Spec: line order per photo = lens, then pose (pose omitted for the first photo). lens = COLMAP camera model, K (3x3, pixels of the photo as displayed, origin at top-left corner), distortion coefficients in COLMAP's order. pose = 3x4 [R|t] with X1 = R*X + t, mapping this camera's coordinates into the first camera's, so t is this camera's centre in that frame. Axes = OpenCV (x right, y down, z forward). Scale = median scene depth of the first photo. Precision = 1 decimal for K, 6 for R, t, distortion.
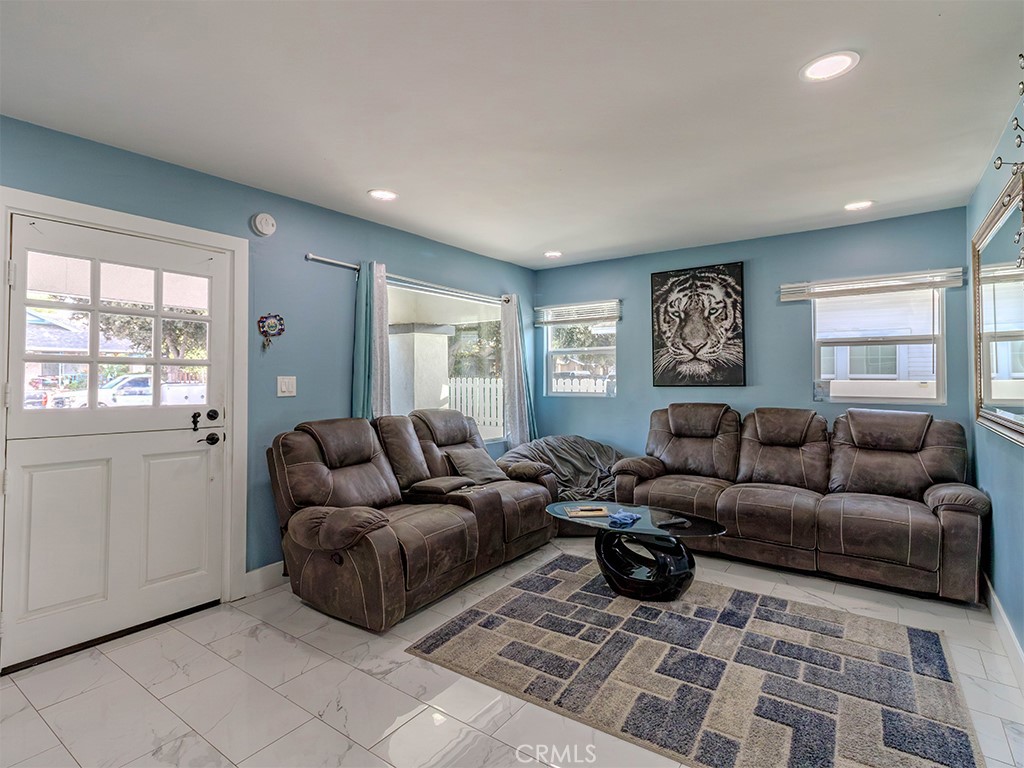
lens RADIAL K [[528.6, 0, 518.9], [0, 528.6, 365.3], [0, 0, 1]] dist [0.000817, -0.000063]
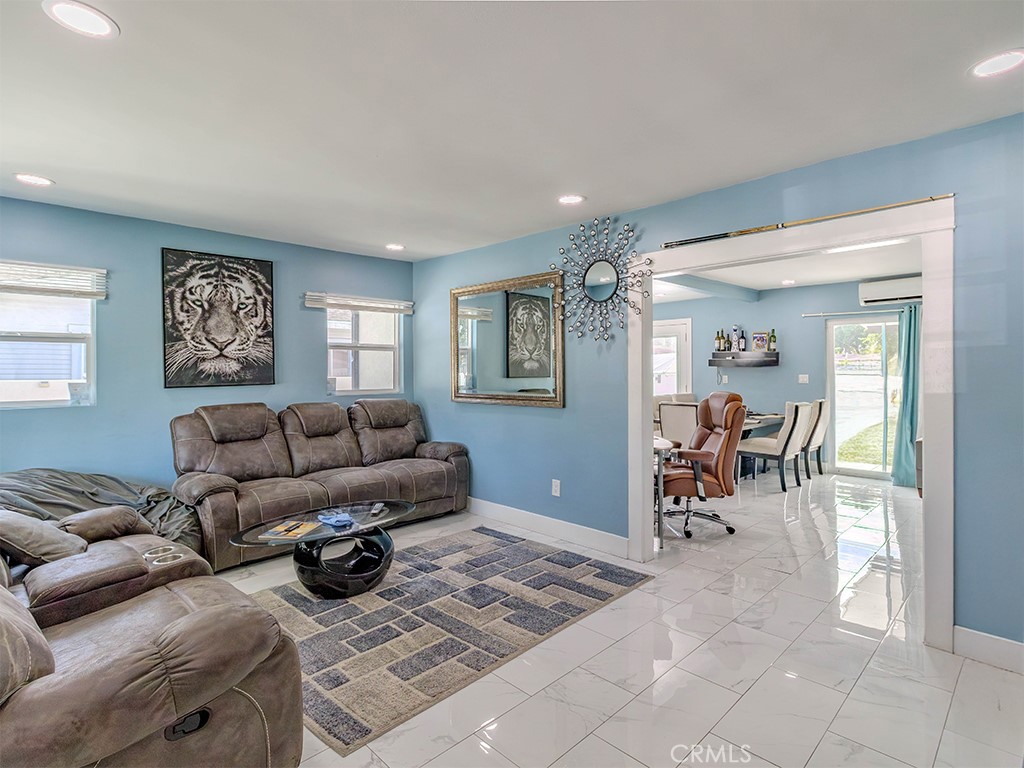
lens RADIAL K [[528.6, 0, 518.9], [0, 528.6, 365.3], [0, 0, 1]] dist [0.000817, -0.000063]
pose [[0.161443, 0.011920, 0.986810, -0.486718], [-0.012743, 0.999869, -0.009994, 0.006831], [-0.986800, -0.010961, 0.161574, 0.357531]]
